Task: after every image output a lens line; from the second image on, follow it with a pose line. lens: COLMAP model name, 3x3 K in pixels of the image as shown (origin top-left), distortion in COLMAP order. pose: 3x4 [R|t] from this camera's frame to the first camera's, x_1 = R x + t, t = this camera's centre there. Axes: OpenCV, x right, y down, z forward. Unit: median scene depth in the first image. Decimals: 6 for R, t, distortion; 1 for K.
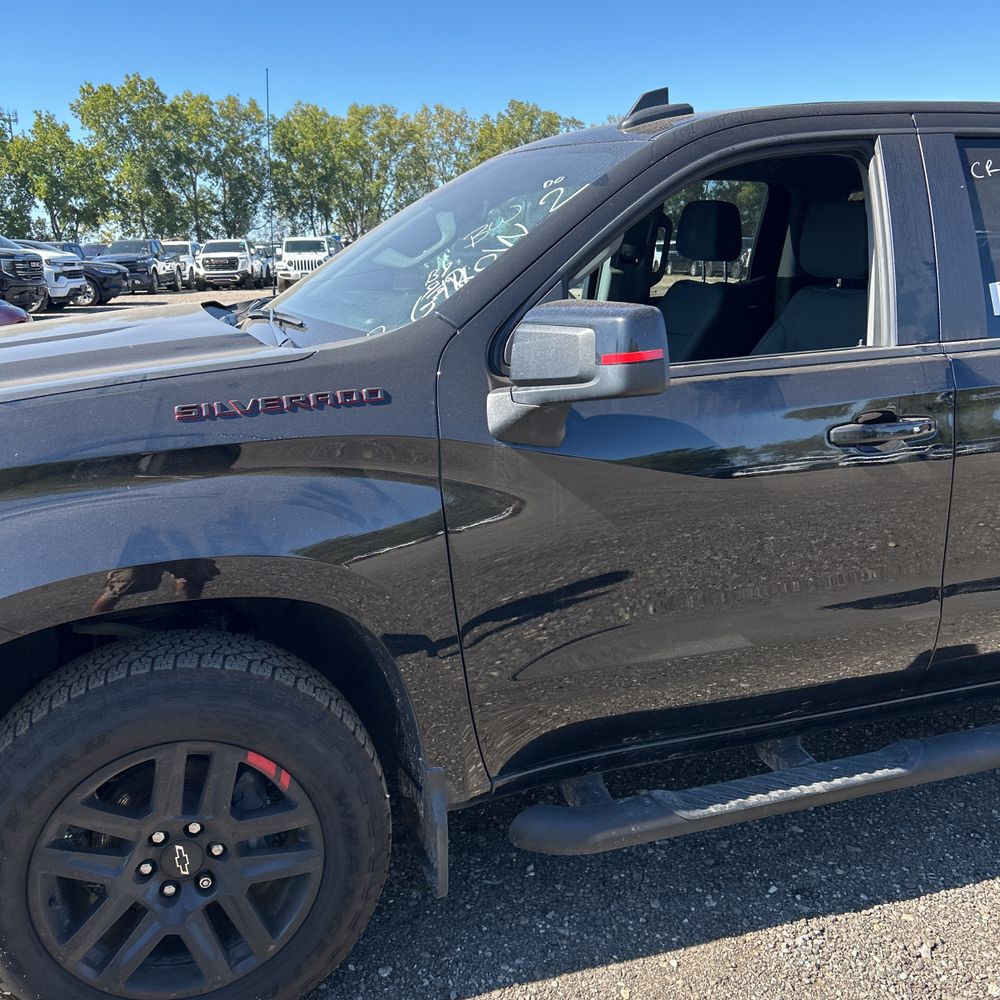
lens RADIAL K [[1005.0, 0, 502.2], [0, 1005.0, 479.4], [0, 0, 1]] dist [0.023601, -0.004466]
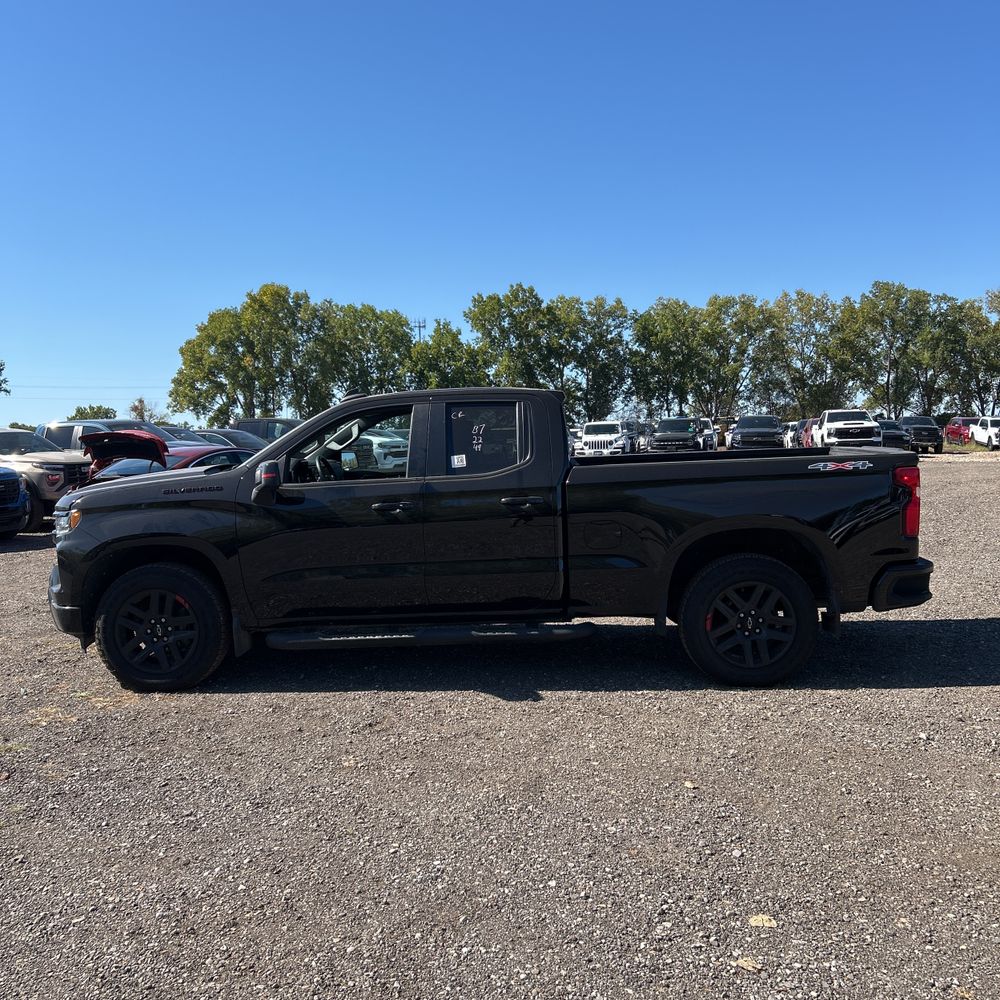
lens RADIAL K [[968.8, 0, 500.0], [0, 968.8, 500.0], [0, 0, 1]] dist [0.073990, -0.016279]
pose [[0.940109, 0.013155, -0.340621, 1.475589], [-0.064685, 0.987984, -0.140372, 0.277072], [0.334681, 0.153998, 0.929663, -1.345305]]
